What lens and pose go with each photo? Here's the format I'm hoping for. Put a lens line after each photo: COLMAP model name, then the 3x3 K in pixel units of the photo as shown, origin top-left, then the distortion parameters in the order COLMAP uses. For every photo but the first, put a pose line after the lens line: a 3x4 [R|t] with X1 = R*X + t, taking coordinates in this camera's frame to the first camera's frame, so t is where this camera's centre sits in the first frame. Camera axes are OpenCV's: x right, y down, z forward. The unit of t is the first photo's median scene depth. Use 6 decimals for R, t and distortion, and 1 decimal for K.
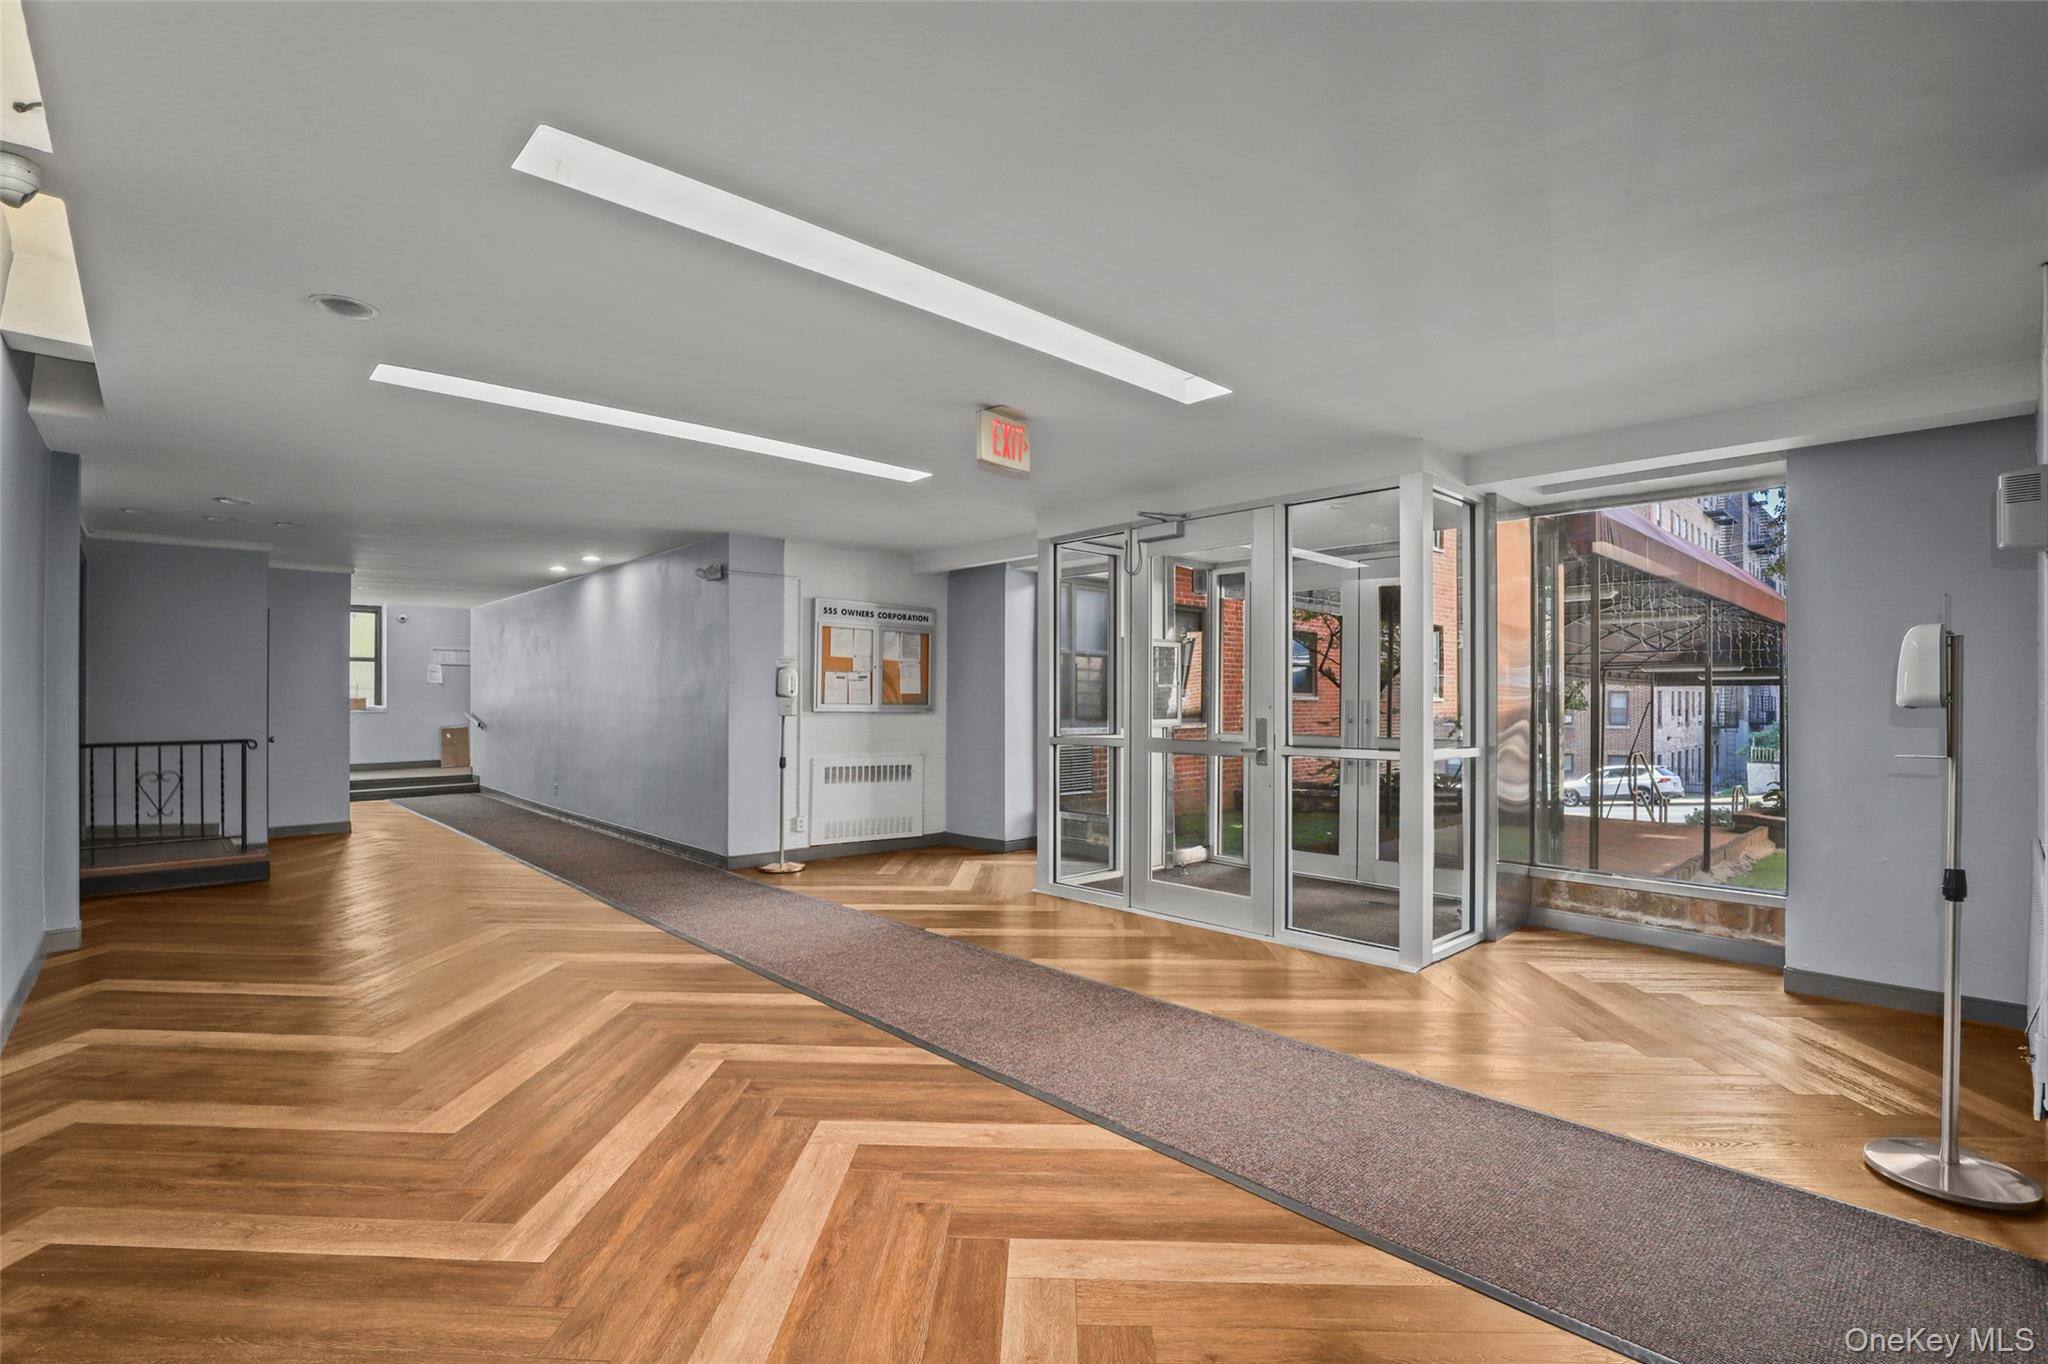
lens RADIAL K [[936.4, 0, 1019.3], [0, 936.4, 689.7], [0, 0, 1]] dist [-0.022812, 0.001290]
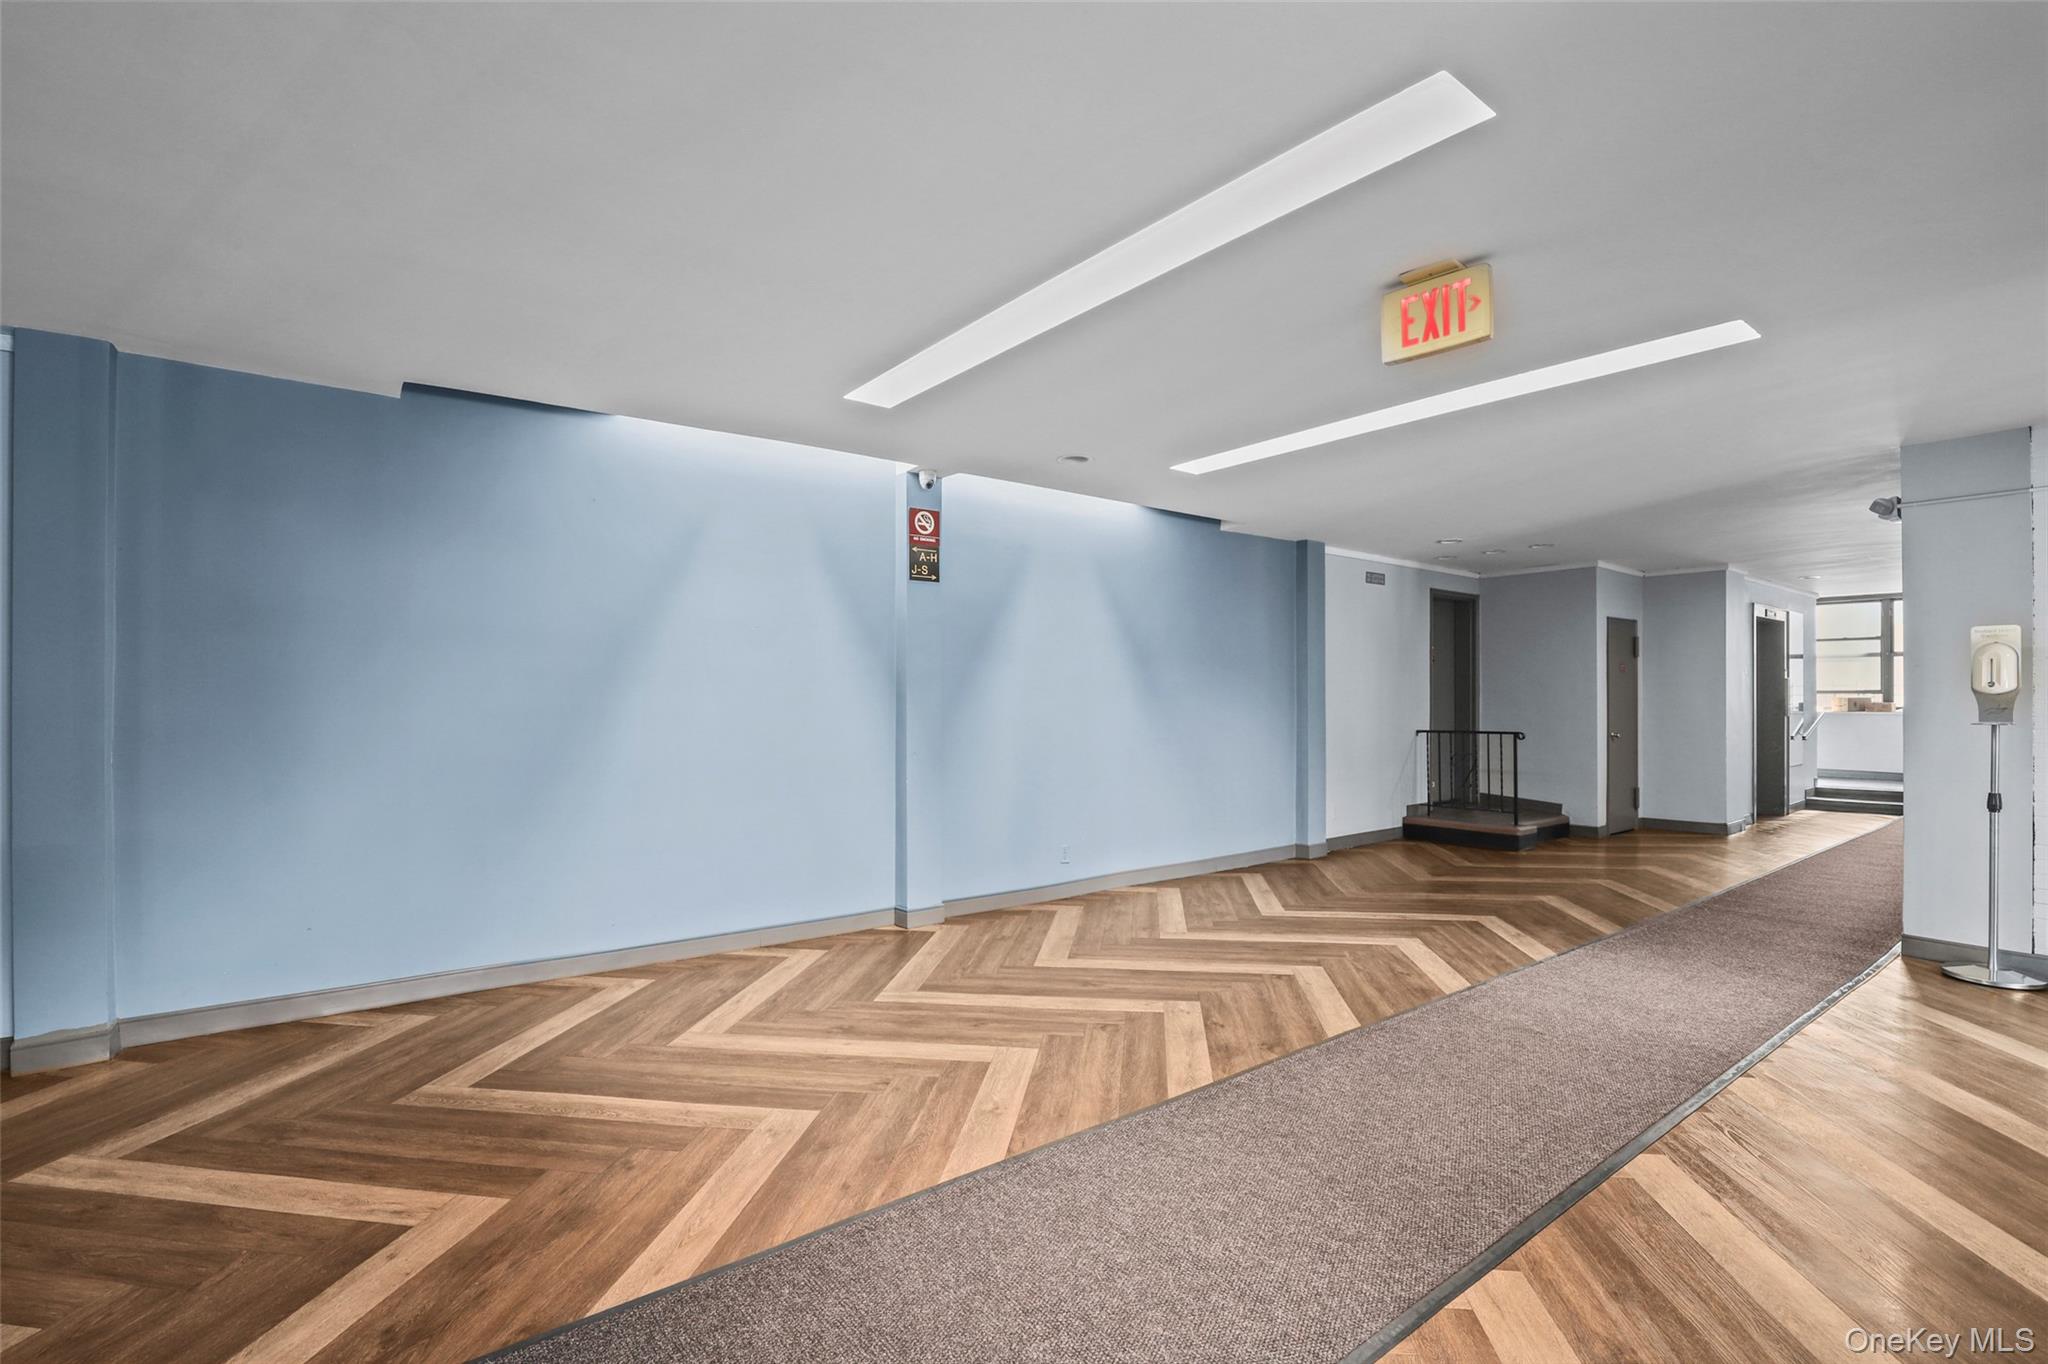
lens RADIAL K [[936.4, 0, 1020.0], [0, 936.4, 696.4], [0, 0, 1]] dist [-0.022812, 0.001290]
pose [[-0.087039, -0.003381, -0.996199, 0.924535], [0.008813, 0.999952, -0.004164, 0.016528], [0.996166, -0.009142, -0.087005, 1.025504]]
